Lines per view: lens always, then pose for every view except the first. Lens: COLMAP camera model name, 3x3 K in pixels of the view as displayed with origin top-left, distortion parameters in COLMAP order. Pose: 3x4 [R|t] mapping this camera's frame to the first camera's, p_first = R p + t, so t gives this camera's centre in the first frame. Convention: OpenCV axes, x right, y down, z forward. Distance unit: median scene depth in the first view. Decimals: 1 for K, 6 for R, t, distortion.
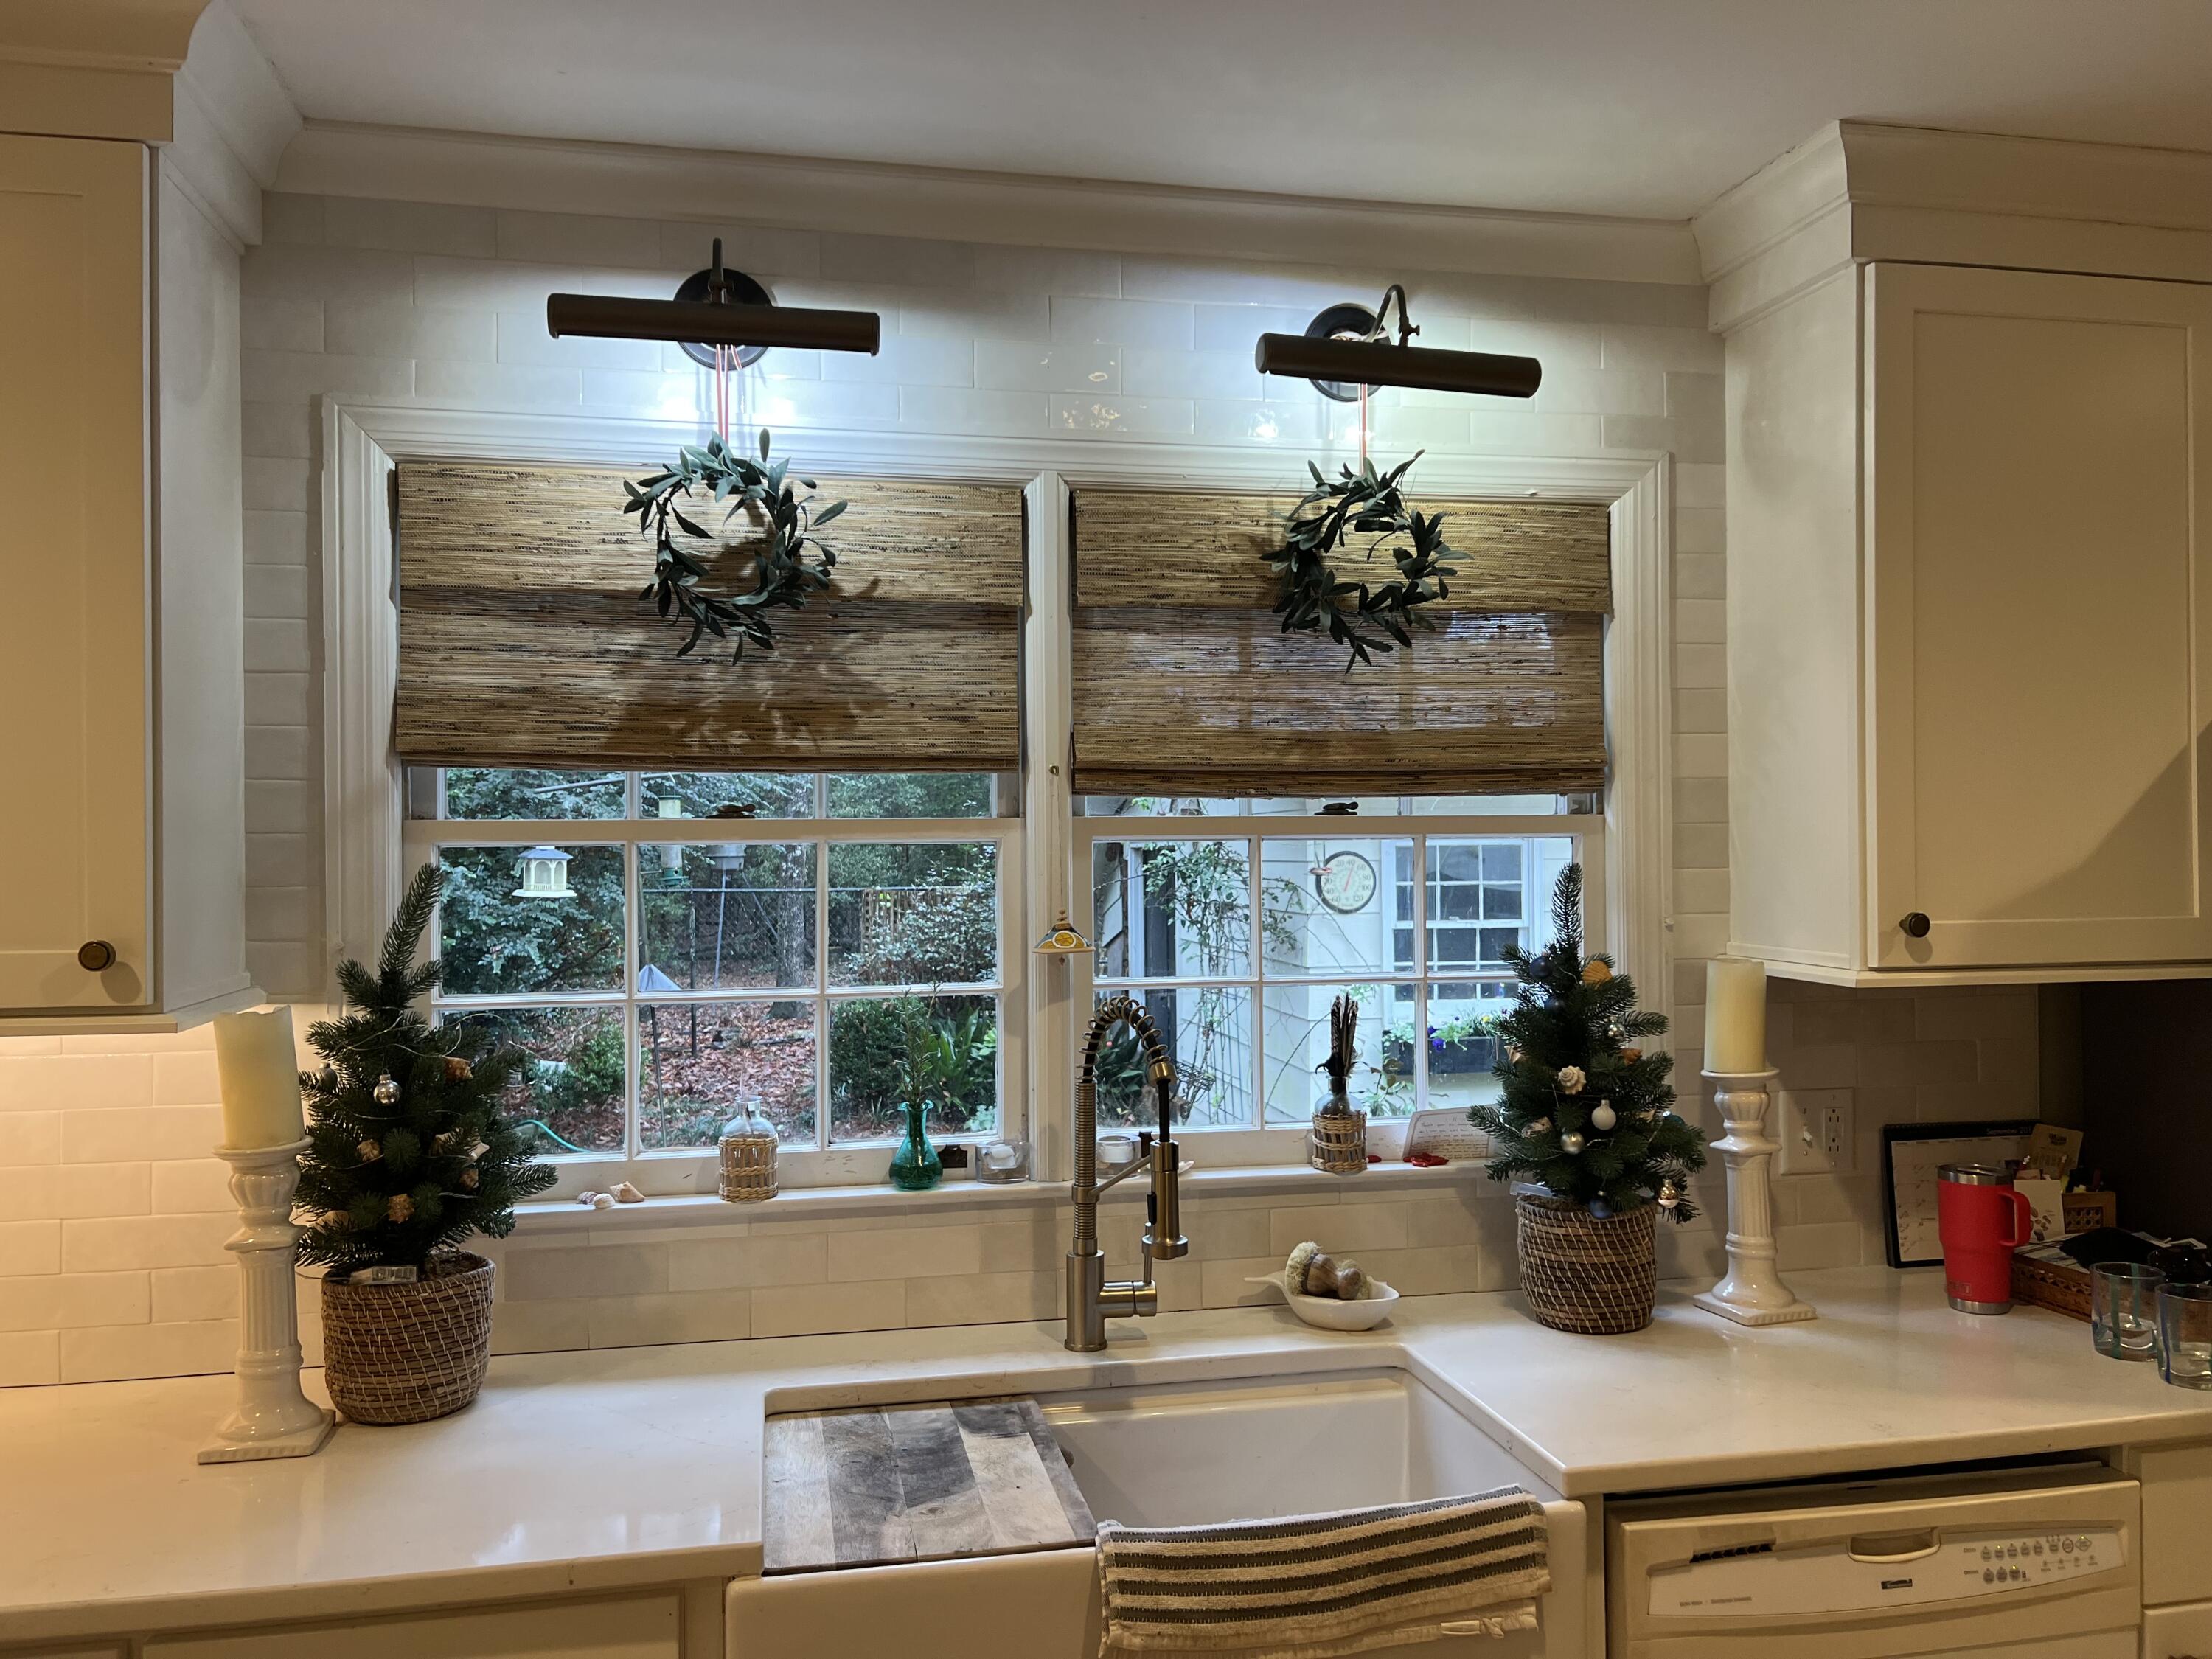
lens RADIAL K [[1658.7, 0, 1088.8], [0, 1658.7, 836.5], [0, 0, 1]] dist [0.037426, -0.040808]
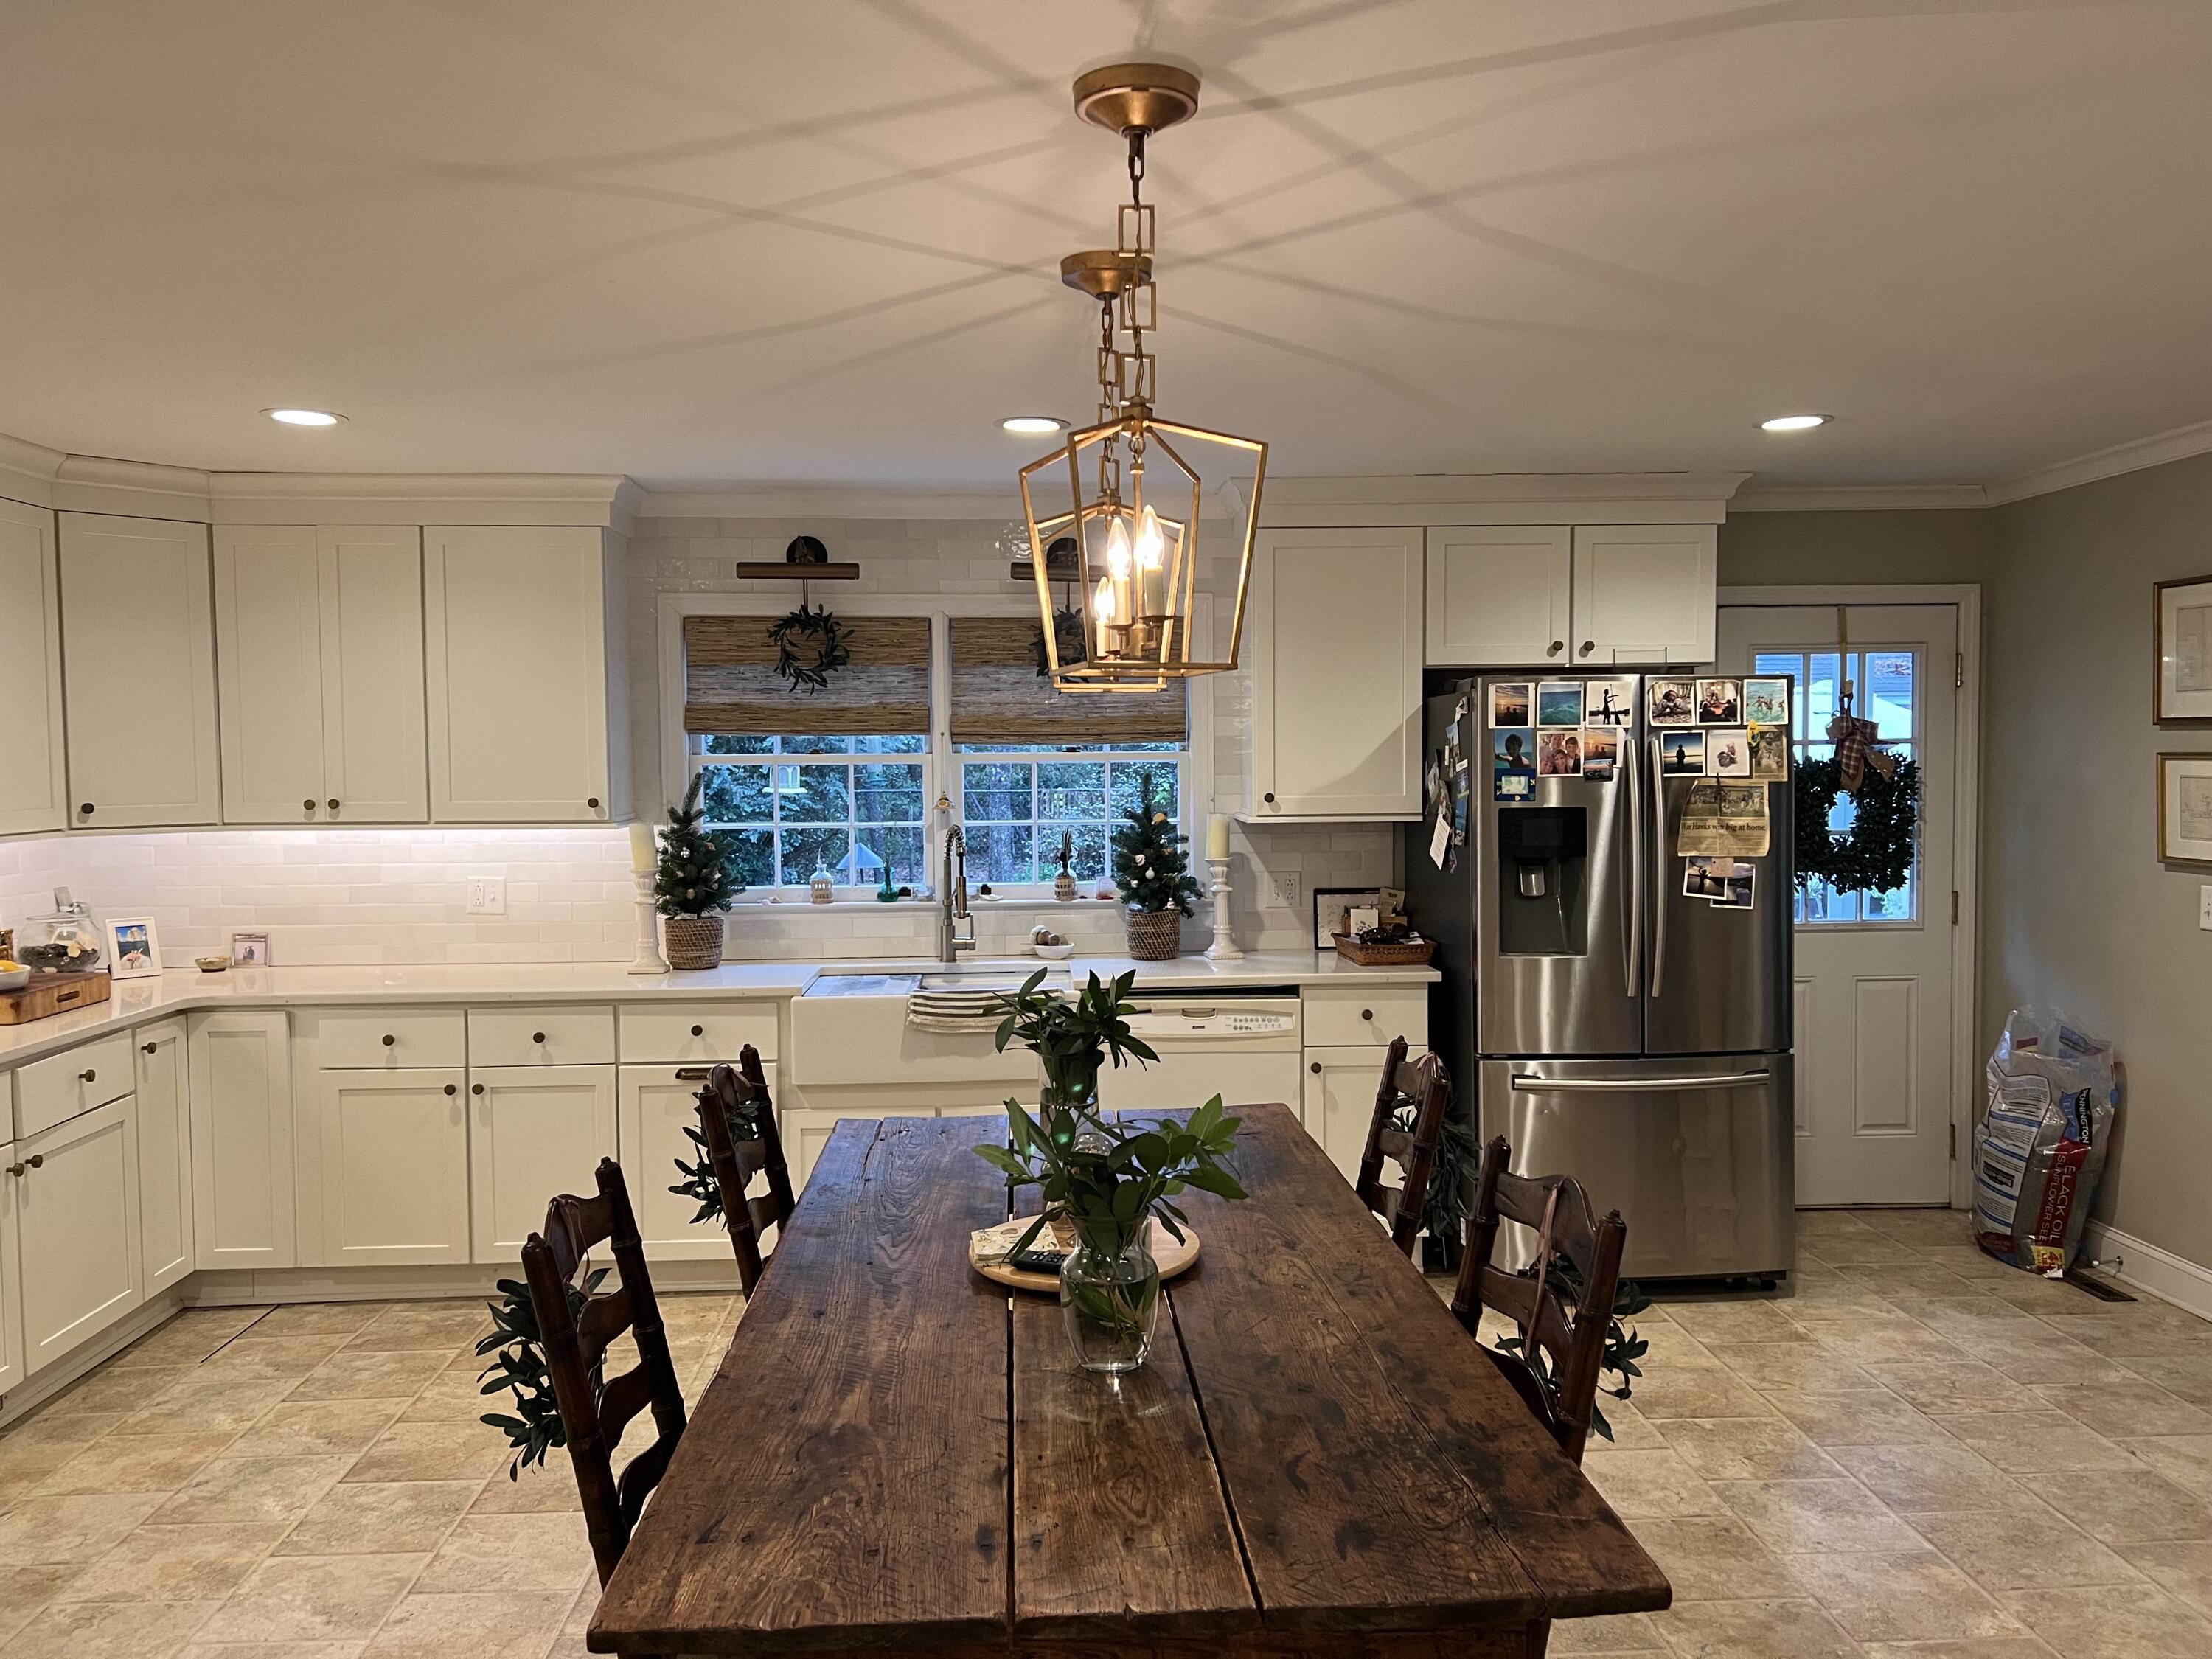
lens RADIAL K [[1658.7, 0, 1105.0], [0, 1658.7, 836.1], [0, 0, 1]] dist [0.037426, -0.040808]
pose [[0.989847, 0.006265, -0.142000, 0.605697], [0.001396, 0.998551, 0.053790, -0.023102], [0.142131, -0.053442, 0.988404, -1.492999]]
